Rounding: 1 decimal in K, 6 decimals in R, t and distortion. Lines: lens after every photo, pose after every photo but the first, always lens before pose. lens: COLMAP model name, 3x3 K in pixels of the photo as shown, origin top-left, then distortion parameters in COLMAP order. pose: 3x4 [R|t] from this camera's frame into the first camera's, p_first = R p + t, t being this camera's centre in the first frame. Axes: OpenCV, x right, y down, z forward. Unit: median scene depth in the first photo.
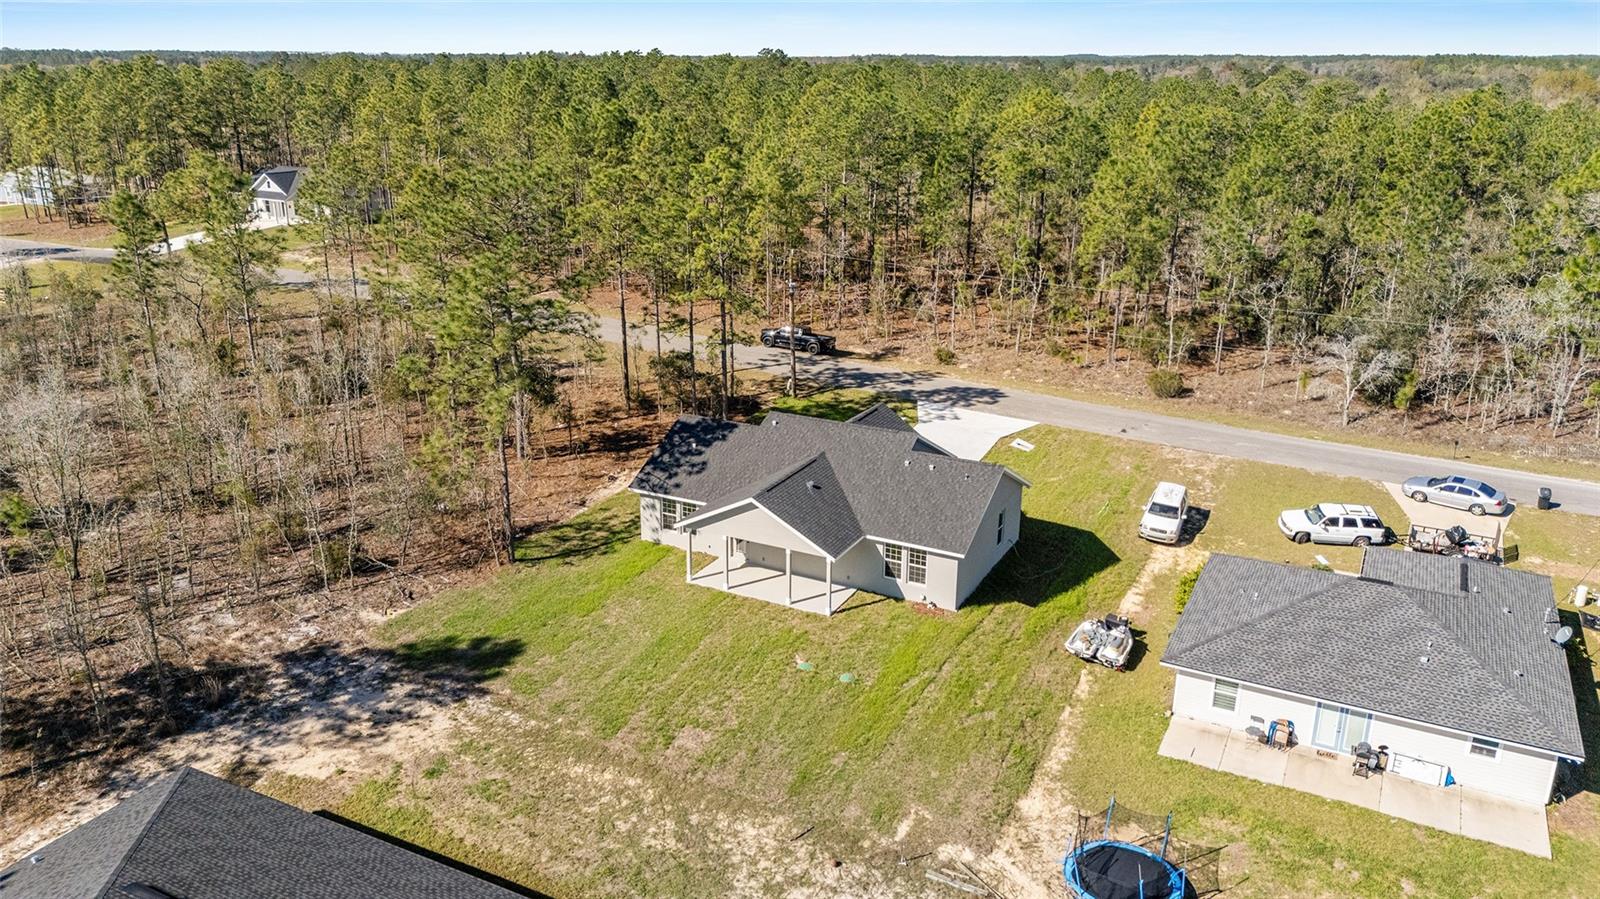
lens RADIAL K [[1159.8, 0, 795.8], [0, 1159.8, 455.0], [0, 0, 1]] dist [0.060749, -0.042417]
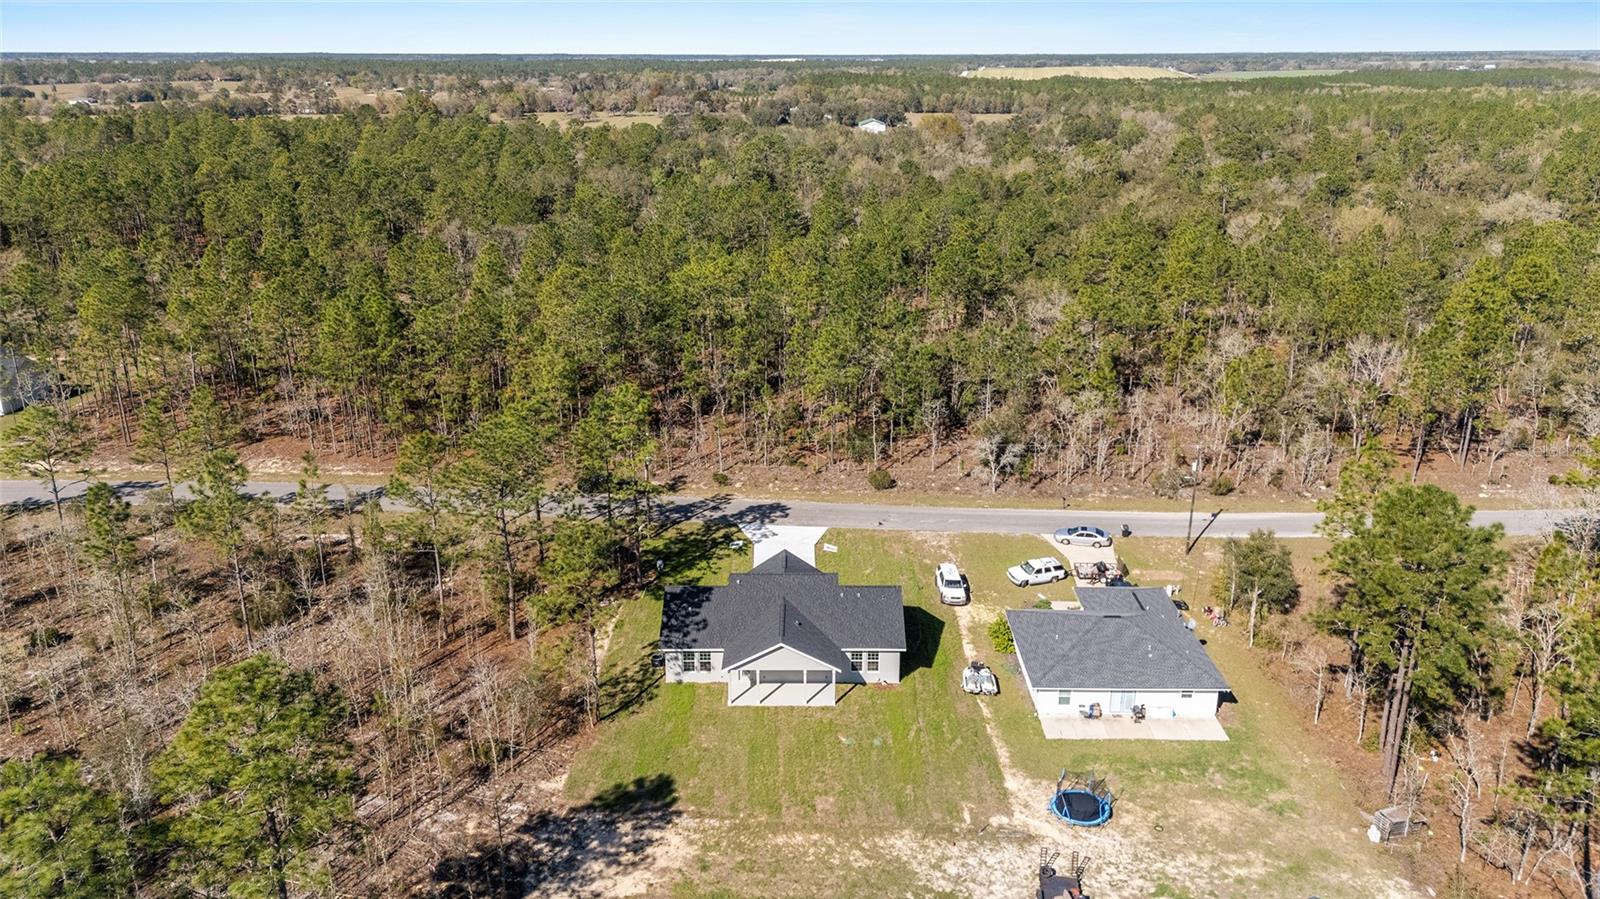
lens RADIAL K [[1159.8, 0, 807.2], [0, 1159.8, 436.8], [0, 0, 1]] dist [0.060749, -0.042417]
pose [[0.886691, -0.145975, 0.438715, -0.644555], [0.151840, 0.988162, 0.021908, -0.263357], [-0.436719, 0.047189, 0.898359, -0.428712]]
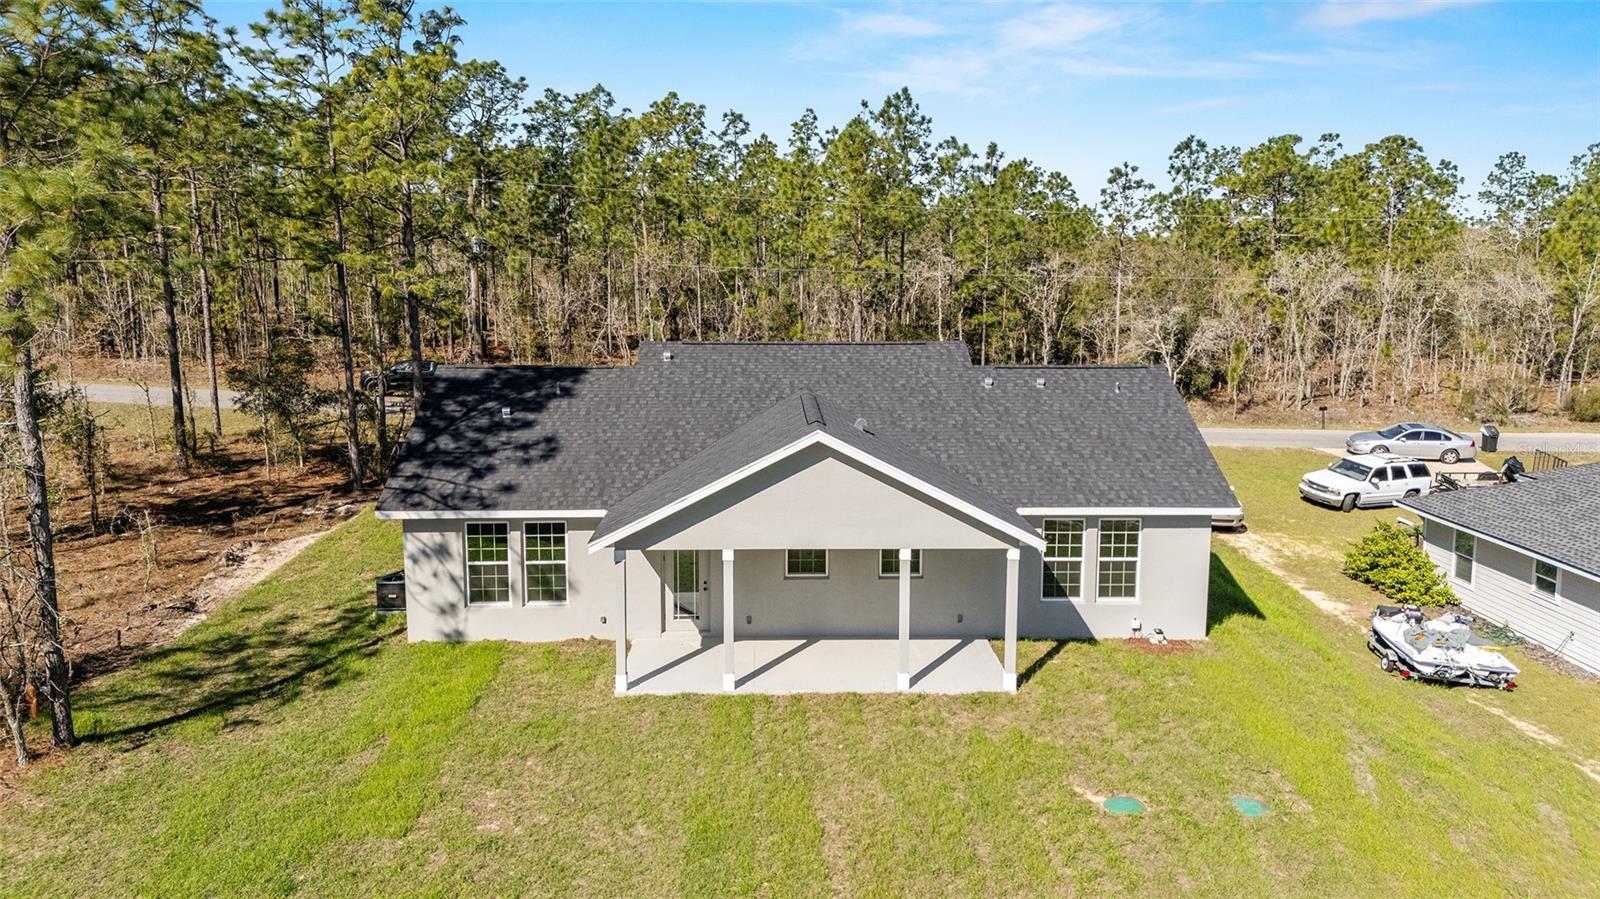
lens RADIAL K [[1159.8, 0, 801.7], [0, 1159.8, 461.5], [0, 0, 1]] dist [0.060749, -0.042417]
pose [[0.873305, -0.084085, 0.479863, -0.234409], [0.158640, 0.980389, -0.116919, 0.092530], [-0.460621, 0.178231, 0.869518, 0.645852]]
